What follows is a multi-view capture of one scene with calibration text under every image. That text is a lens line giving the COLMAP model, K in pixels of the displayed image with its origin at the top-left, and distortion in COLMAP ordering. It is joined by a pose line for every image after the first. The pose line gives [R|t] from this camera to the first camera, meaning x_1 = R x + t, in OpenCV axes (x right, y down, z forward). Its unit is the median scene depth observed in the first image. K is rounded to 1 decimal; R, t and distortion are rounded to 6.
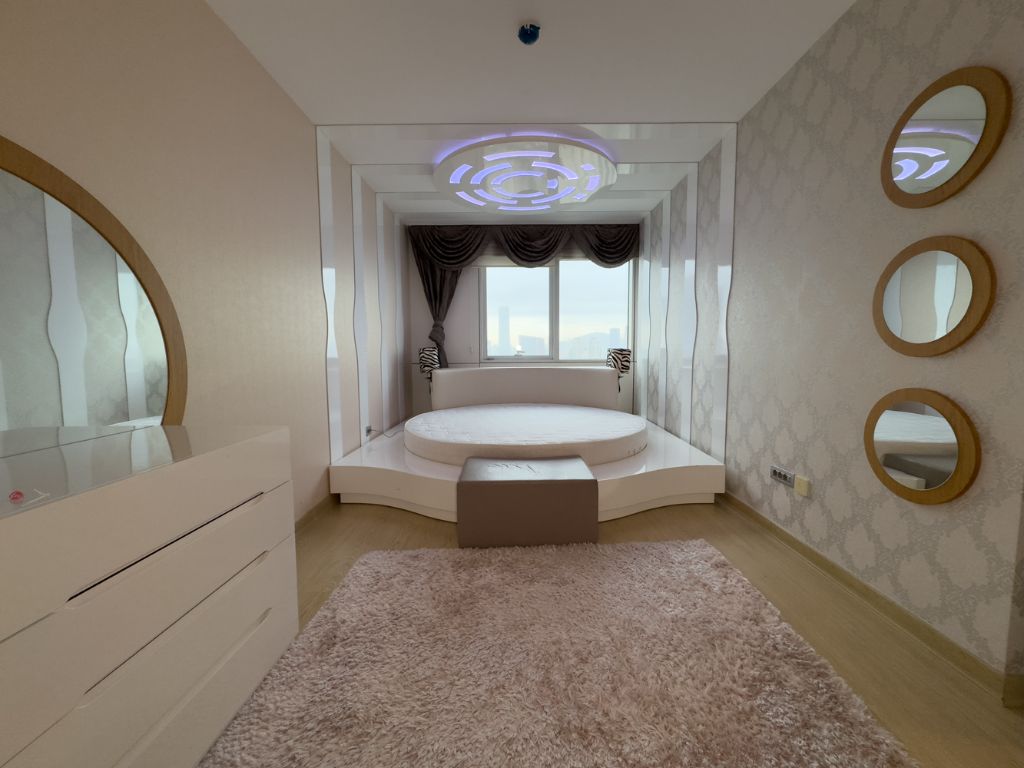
lens RADIAL K [[410.9, 0, 514.2], [0, 410.9, 384.7], [0, 0, 1]] dist [-0.003937, 0.000419]
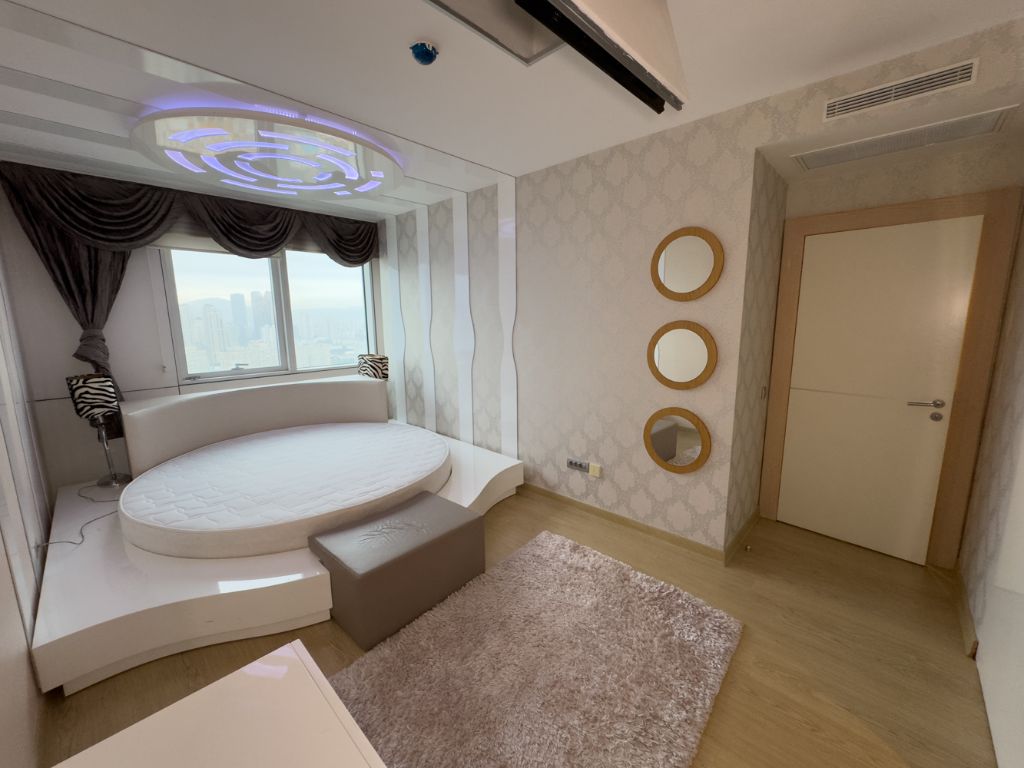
lens RADIAL K [[410.9, 0, 514.2], [0, 410.9, 384.7], [0, 0, 1]] dist [-0.003937, 0.000419]
pose [[0.680035, -0.122104, 0.722940, -0.361347], [0.067231, 0.992265, 0.104353, -0.160667], [-0.730090, -0.022360, 0.682985, 0.171300]]
